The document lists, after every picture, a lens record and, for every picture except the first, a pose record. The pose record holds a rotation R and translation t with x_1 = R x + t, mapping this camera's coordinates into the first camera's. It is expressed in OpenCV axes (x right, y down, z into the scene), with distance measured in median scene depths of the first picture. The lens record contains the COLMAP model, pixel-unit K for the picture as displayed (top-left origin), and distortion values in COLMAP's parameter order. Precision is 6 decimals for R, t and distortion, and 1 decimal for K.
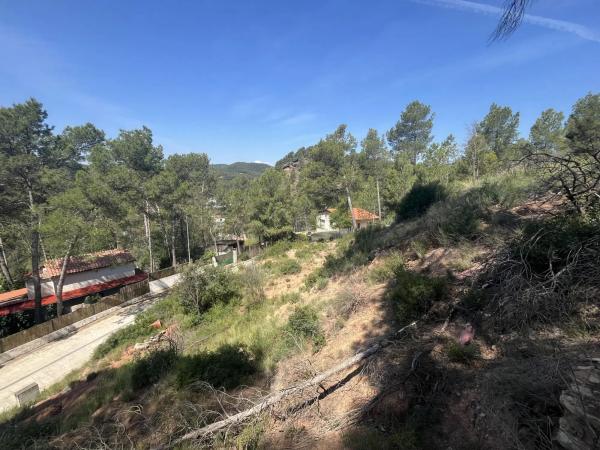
lens RADIAL K [[243.7, 0, 299.3], [0, 243.7, 224.5], [0, 0, 1]] dist [-0.002886, 0.000097]
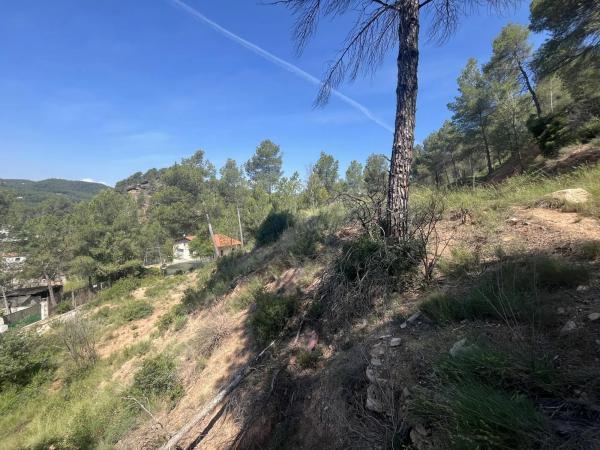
lens RADIAL K [[243.7, 0, 299.1], [0, 243.7, 224.1], [0, 0, 1]] dist [-0.002886, 0.000097]
pose [[0.853442, -0.015427, 0.520959, 0.003520], [0.071446, 0.993588, -0.087621, -0.002271], [-0.516267, 0.112000, 0.849073, -0.005483]]
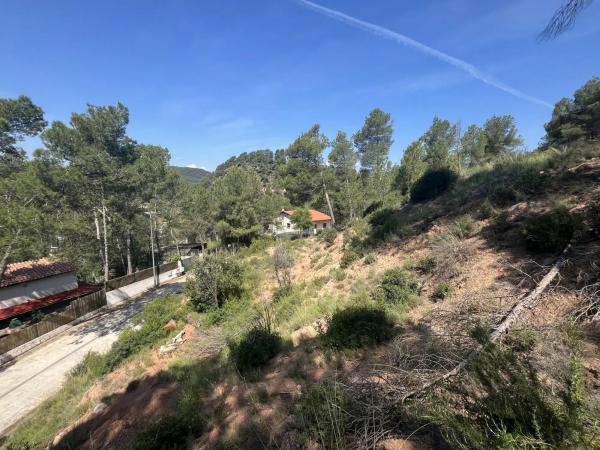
lens RADIAL K [[243.7, 0, 299.1], [0, 243.7, 224.5], [0, 0, 1]] dist [-0.002886, 0.000097]
pose [[0.970137, -0.024574, 0.241309, -0.195626], [0.031244, 0.999227, -0.023851, 0.050255], [-0.240537, 0.030678, 0.970155, 0.026383]]
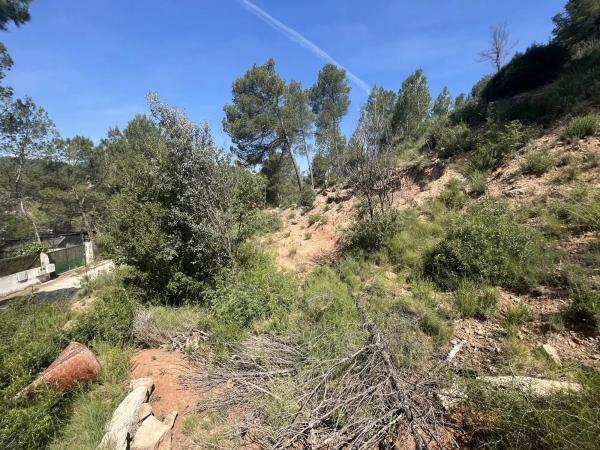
lens RADIAL K [[243.7, 0, 299.2], [0, 243.7, 224.5], [0, 0, 1]] dist [-0.002886, 0.000097]
pose [[0.809342, -0.062622, 0.583989, -0.308237], [0.084047, 0.996415, -0.009632, 0.177215], [-0.581293, 0.056879, 0.811704, 0.415040]]
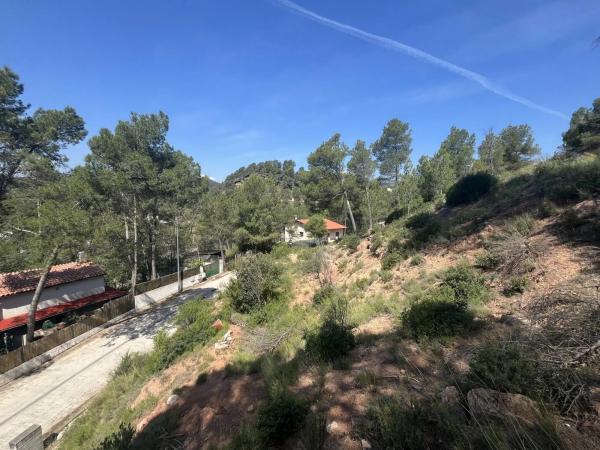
lens RADIAL K [[243.7, 0, 298.9], [0, 243.7, 224.6], [0, 0, 1]] dist [-0.002886, 0.000097]
pose [[0.975857, -0.010017, 0.218180, -0.276514], [0.024987, 0.997509, -0.065963, 0.065958], [-0.216976, 0.069822, 0.973677, 0.034948]]
